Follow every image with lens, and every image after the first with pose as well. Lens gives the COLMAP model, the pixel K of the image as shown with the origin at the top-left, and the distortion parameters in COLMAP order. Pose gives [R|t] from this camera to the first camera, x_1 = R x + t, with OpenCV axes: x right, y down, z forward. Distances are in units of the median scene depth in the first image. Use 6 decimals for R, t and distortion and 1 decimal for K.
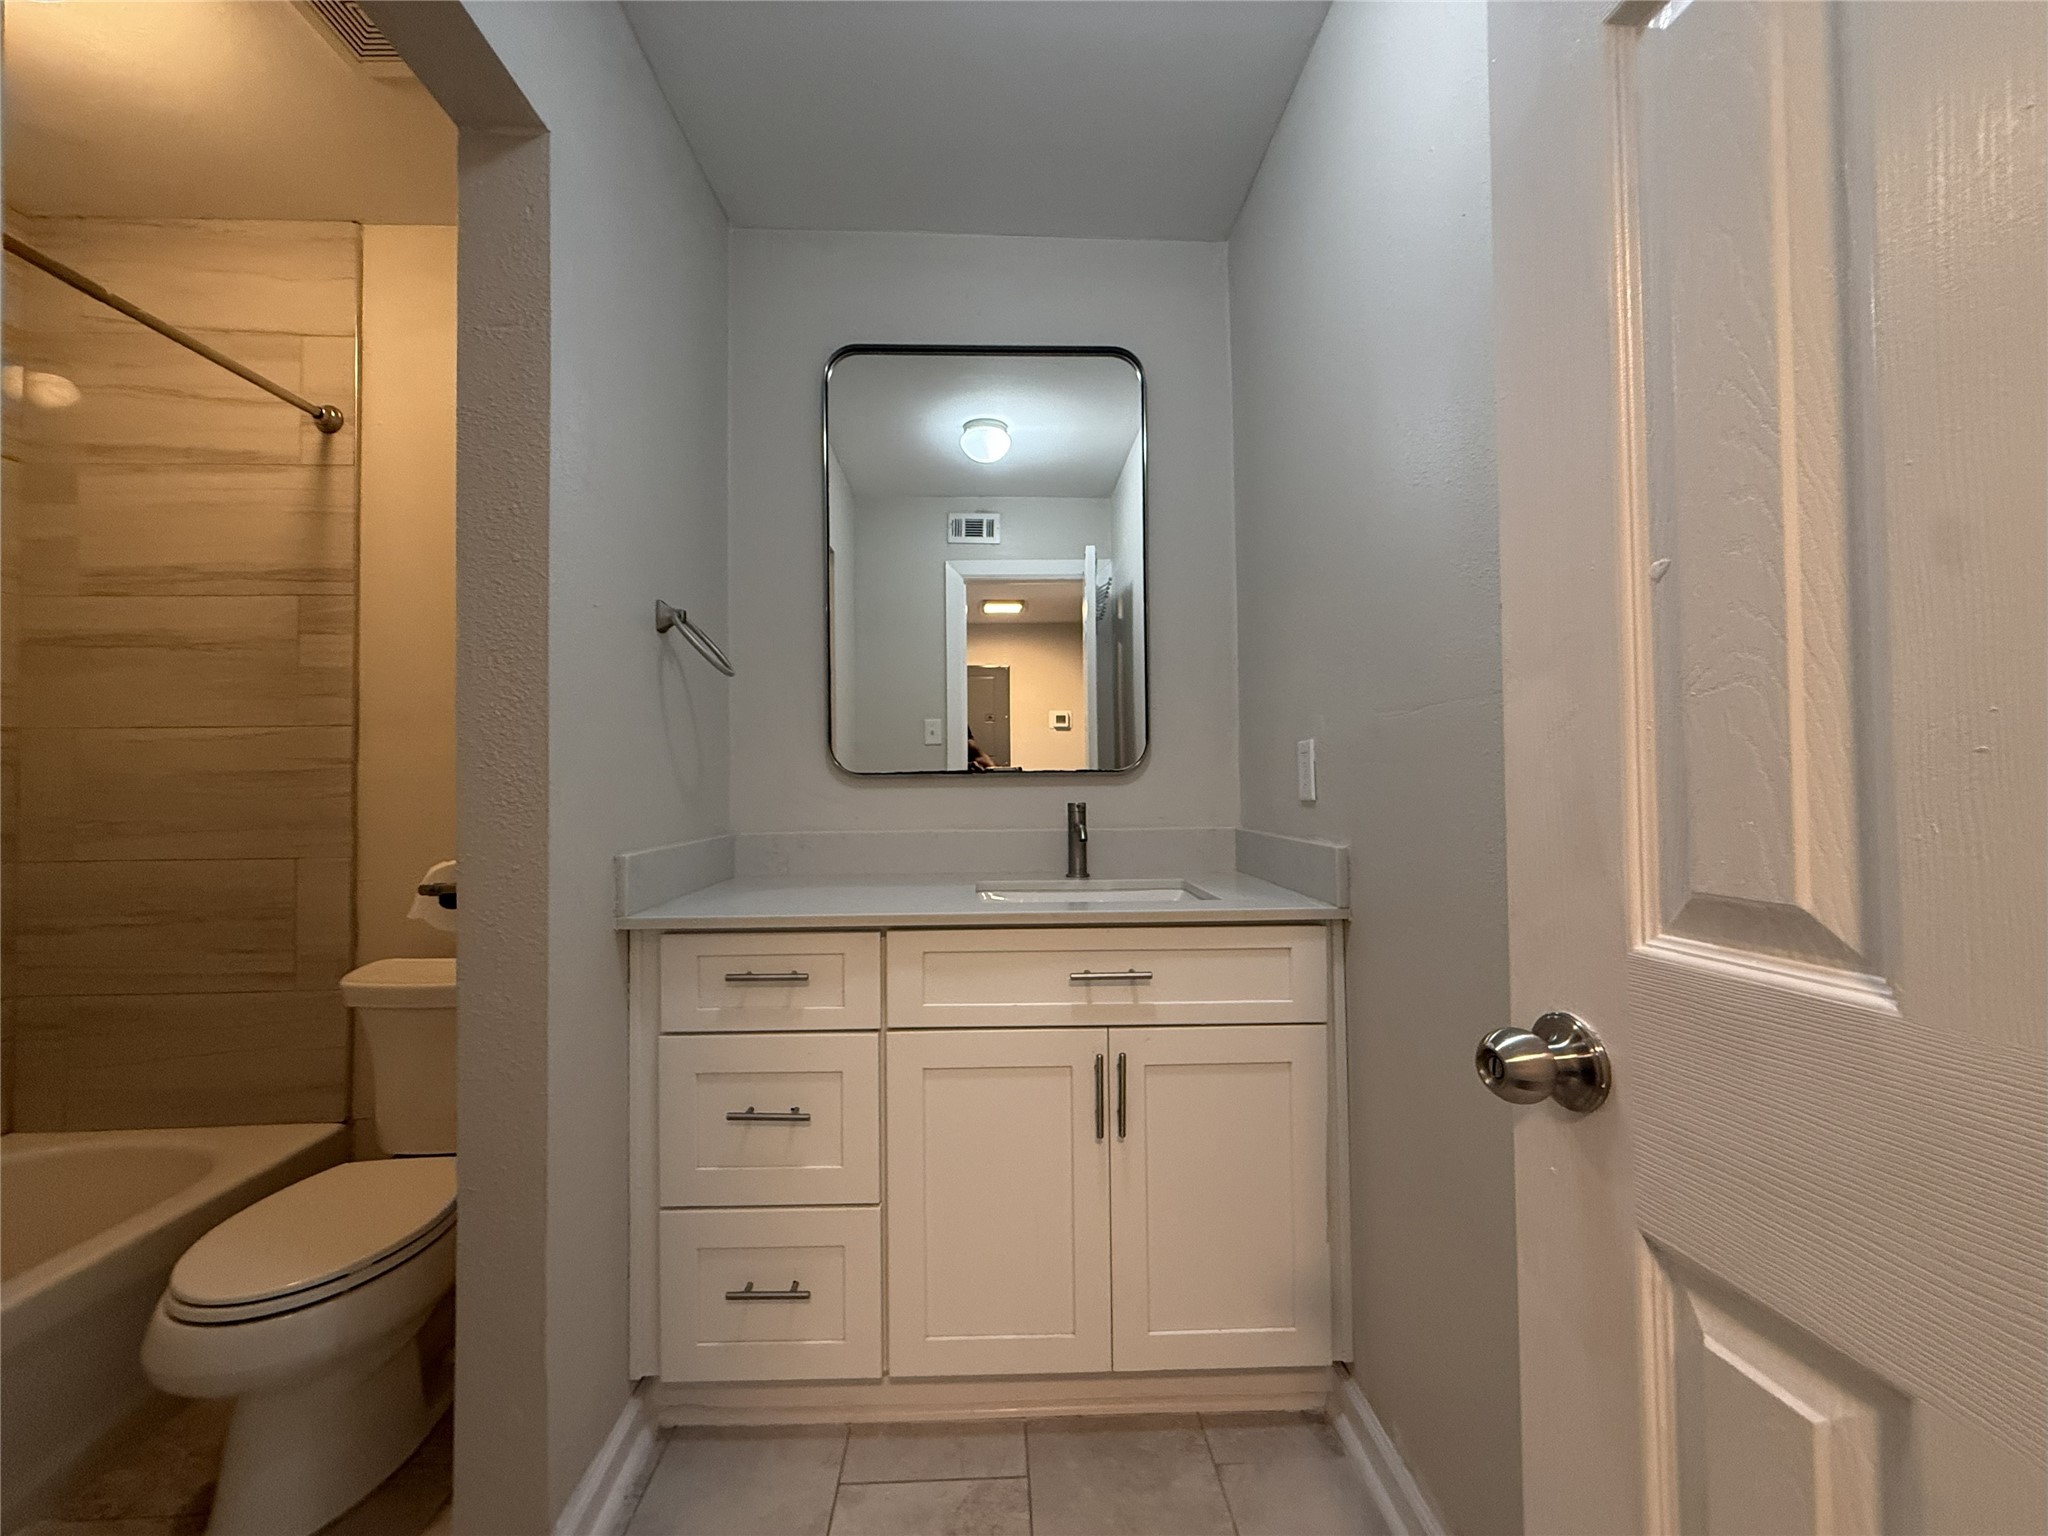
lens RADIAL K [[816.6, 0, 1016.8], [0, 816.6, 768.1], [0, 0, 1]] dist [-0.000302, 0.000298]
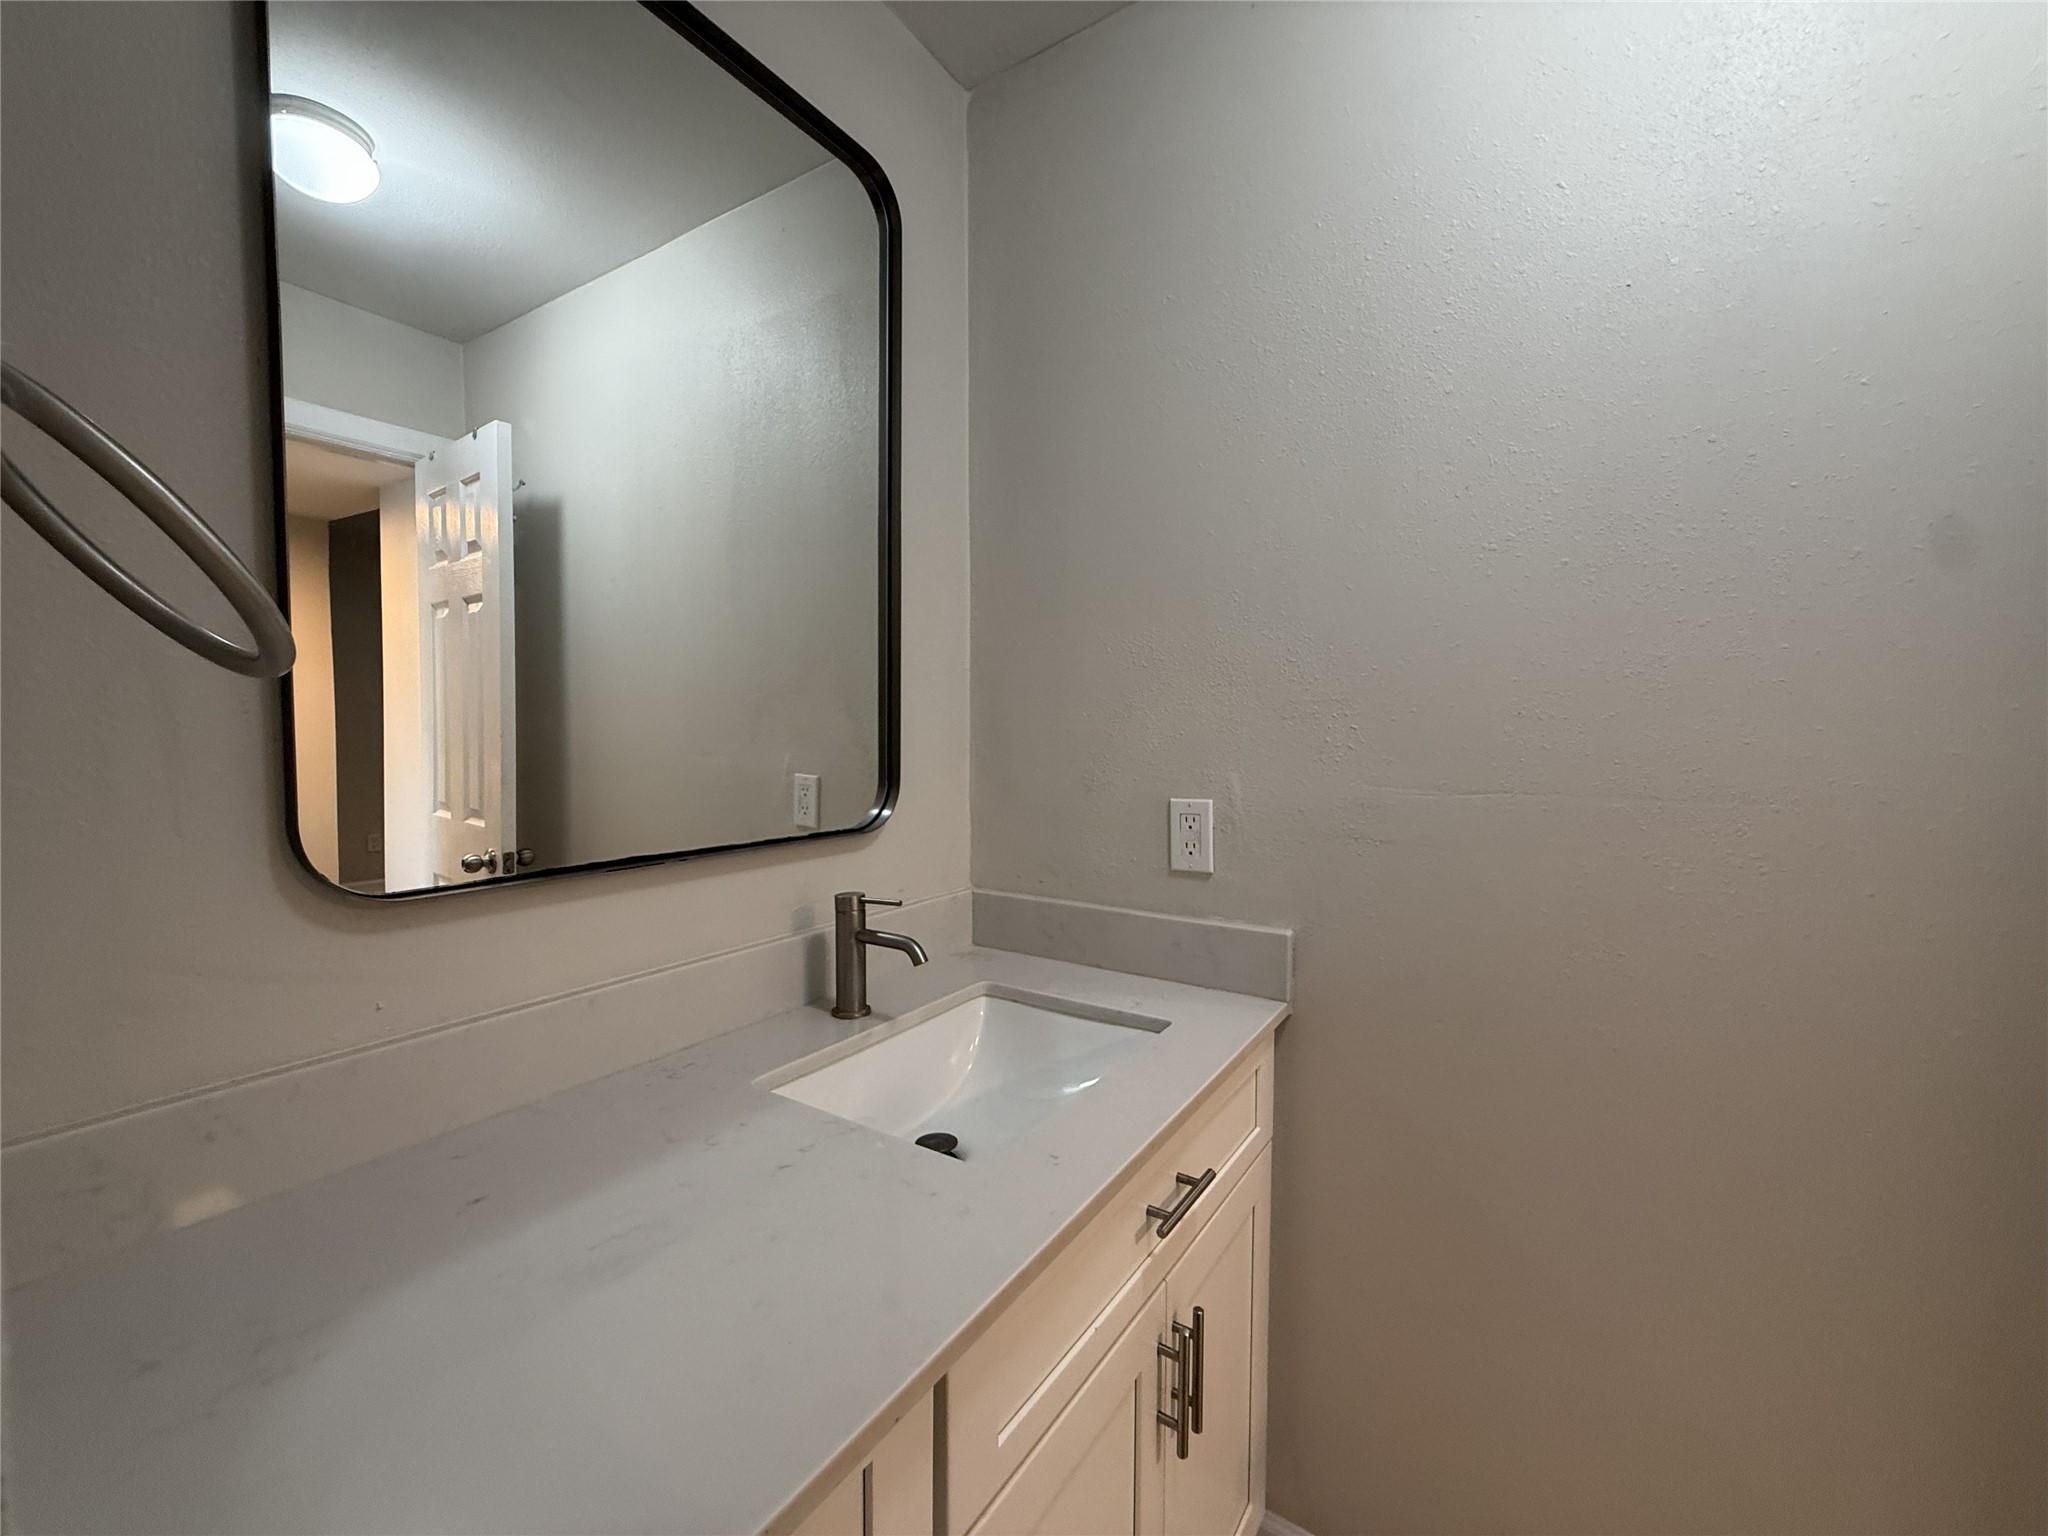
lens RADIAL K [[812.2, 0, 1024.0], [0, 812.2, 768.0], [0, 0, 1]] dist [-0.000465, -0.000359]
pose [[0.581352, -0.016144, 0.813492, -0.469035], [-0.028047, 0.998811, 0.039865, -0.106235], [-0.813169, -0.045992, 0.580208, 0.751835]]
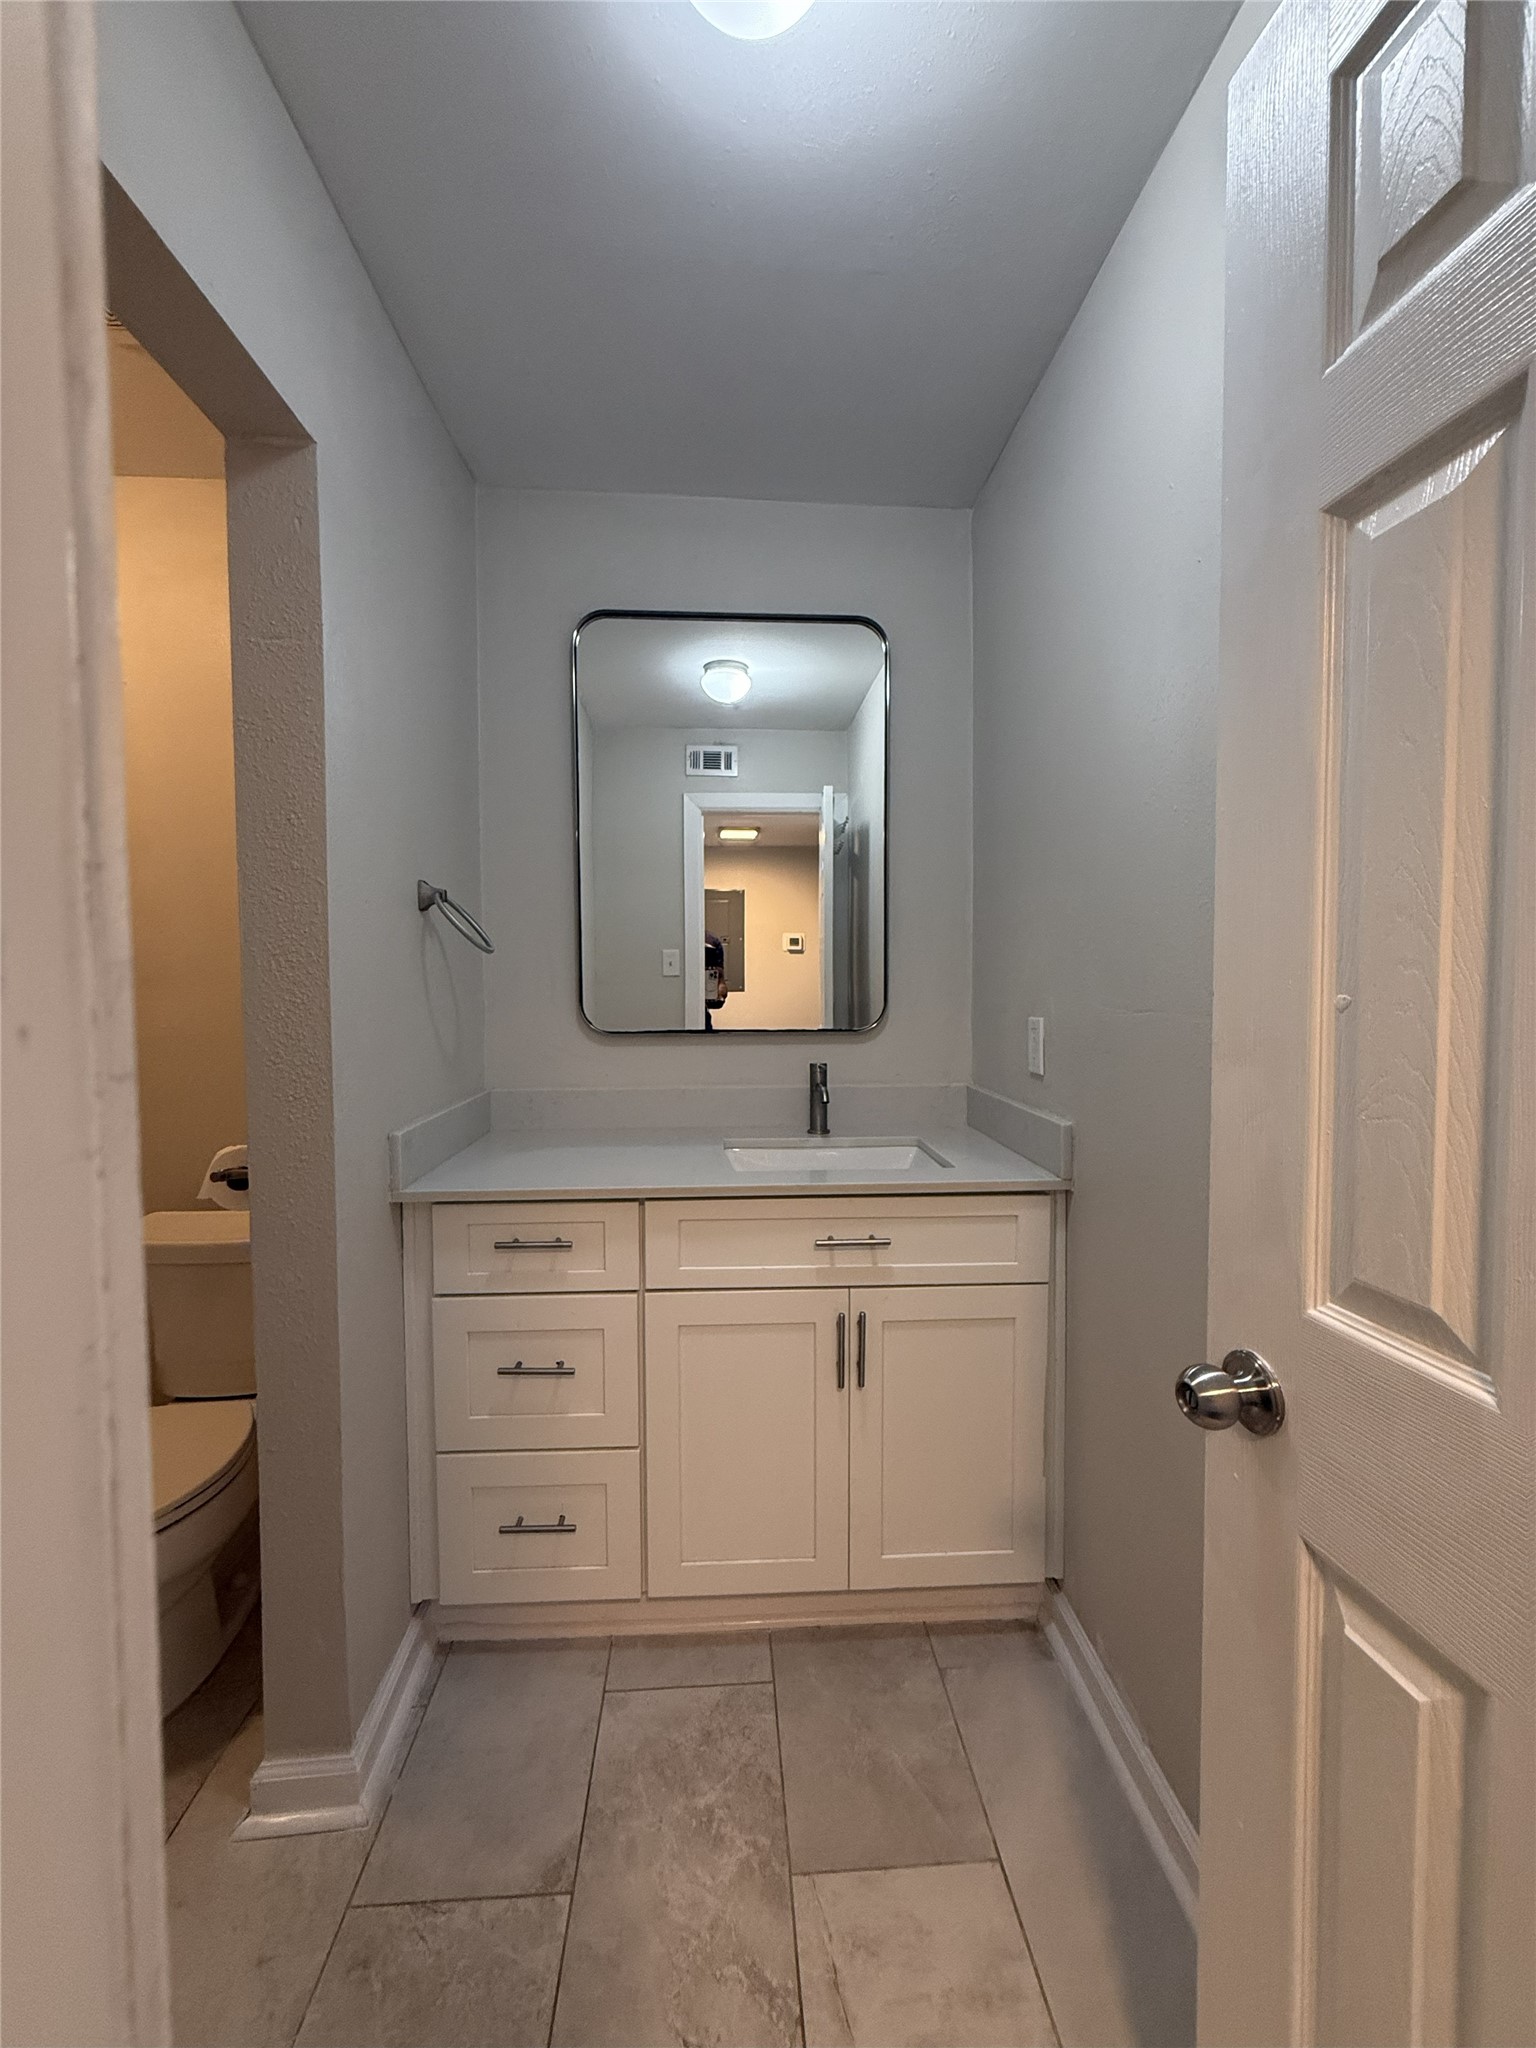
lens RADIAL K [[812.2, 0, 768.0], [0, 812.2, 1024.0], [0, 0, 1]] dist [-0.000465, -0.000359]
pose [[0.999614, 0.005150, 0.027294, -0.027404], [-0.006839, 0.998044, 0.062148, -0.099876], [-0.026921, -0.062310, 0.997694, -0.054215]]
